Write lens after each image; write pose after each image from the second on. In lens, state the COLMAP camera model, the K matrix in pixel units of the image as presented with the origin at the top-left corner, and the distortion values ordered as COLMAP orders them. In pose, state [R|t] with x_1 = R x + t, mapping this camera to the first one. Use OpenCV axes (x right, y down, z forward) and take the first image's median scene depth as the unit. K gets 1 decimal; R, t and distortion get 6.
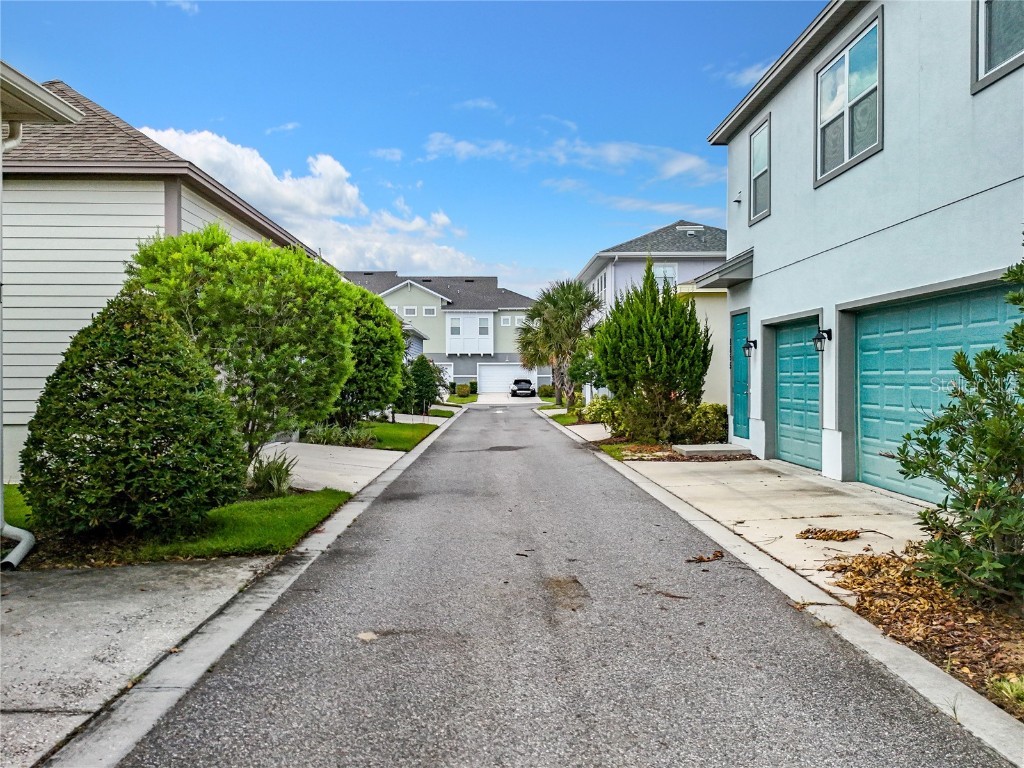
lens RADIAL K [[738.5, 0, 511.9], [0, 738.5, 346.0], [0, 0, 1]] dist [0.049182, -0.132020]
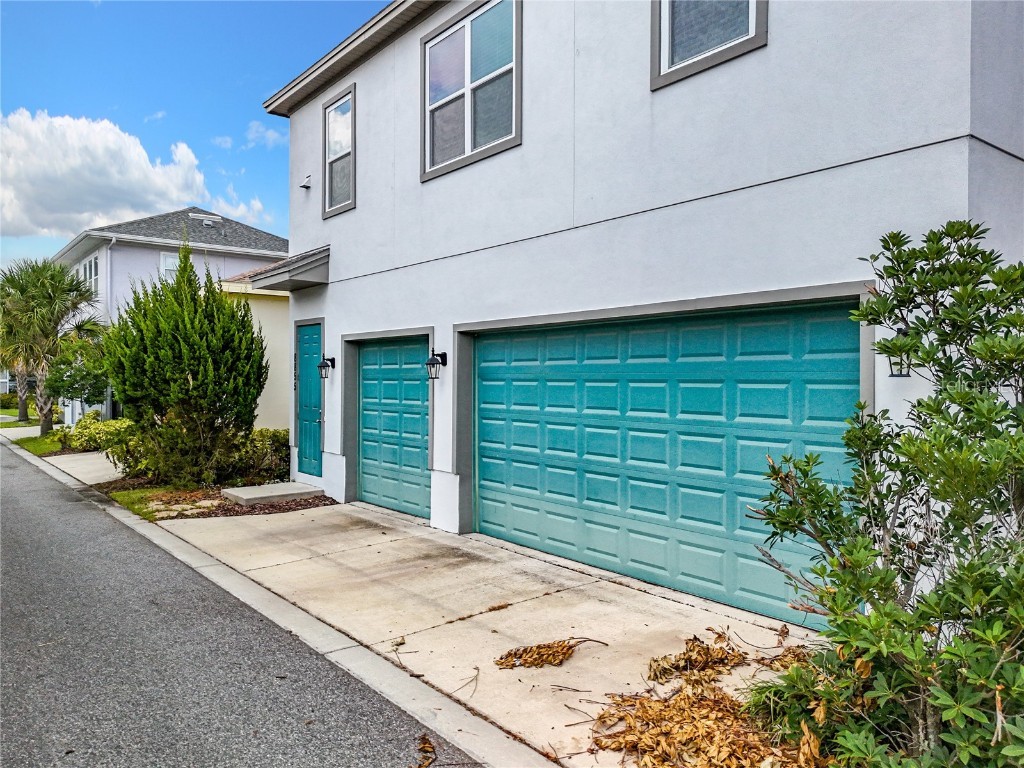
lens RADIAL K [[731.7, 0, 512.0], [0, 731.7, 384.0], [0, 0, 1]] dist [0.027468, -0.006259]
pose [[0.792326, 0.005575, 0.610072, -0.011661], [-0.034566, 0.998762, 0.035766, -0.013583], [-0.609118, -0.049425, 0.791538, 0.206815]]
